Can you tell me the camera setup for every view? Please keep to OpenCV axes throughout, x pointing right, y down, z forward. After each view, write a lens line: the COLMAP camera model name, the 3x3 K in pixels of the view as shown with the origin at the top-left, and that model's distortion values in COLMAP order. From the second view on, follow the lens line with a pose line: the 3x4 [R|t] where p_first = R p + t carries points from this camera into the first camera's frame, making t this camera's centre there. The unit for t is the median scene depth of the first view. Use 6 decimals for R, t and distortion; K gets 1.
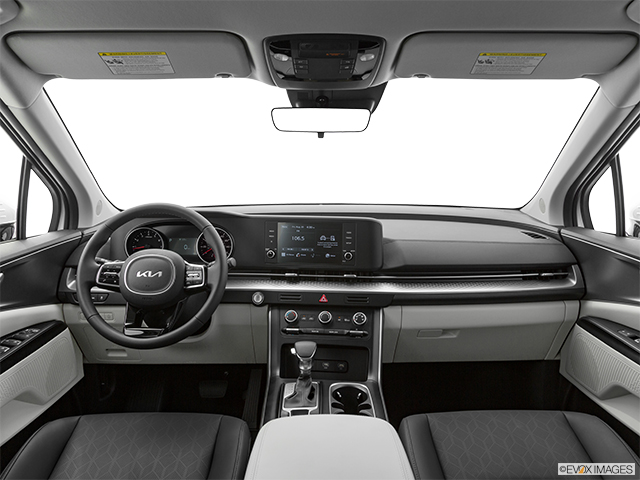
lens RADIAL K [[472.4, 0, 320.0], [0, 472.4, 240.0], [0, 0, 1]] dist [-0.007408, -0.000854]
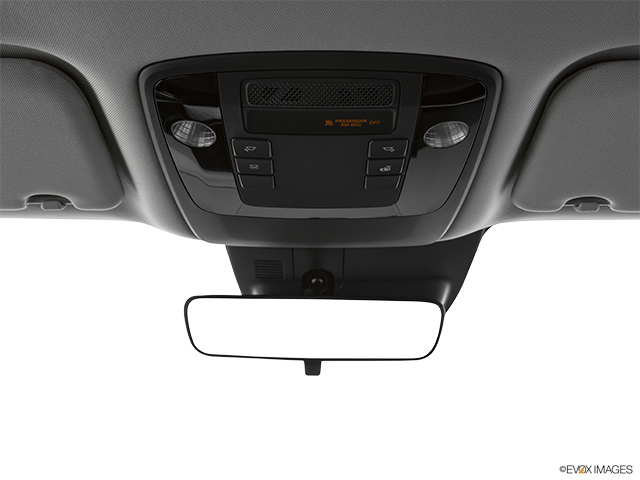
lens RADIAL K [[745.5, 0, 320.0], [0, 745.5, 240.0], [0, 0, 1]] dist [-0.009456, -0.027860]
pose [[0.999986, 0.004122, -0.003373, 0.009687], [-0.005115, 0.919931, -0.392047, -0.092422], [0.001487, 0.392059, 0.919939, 0.466535]]
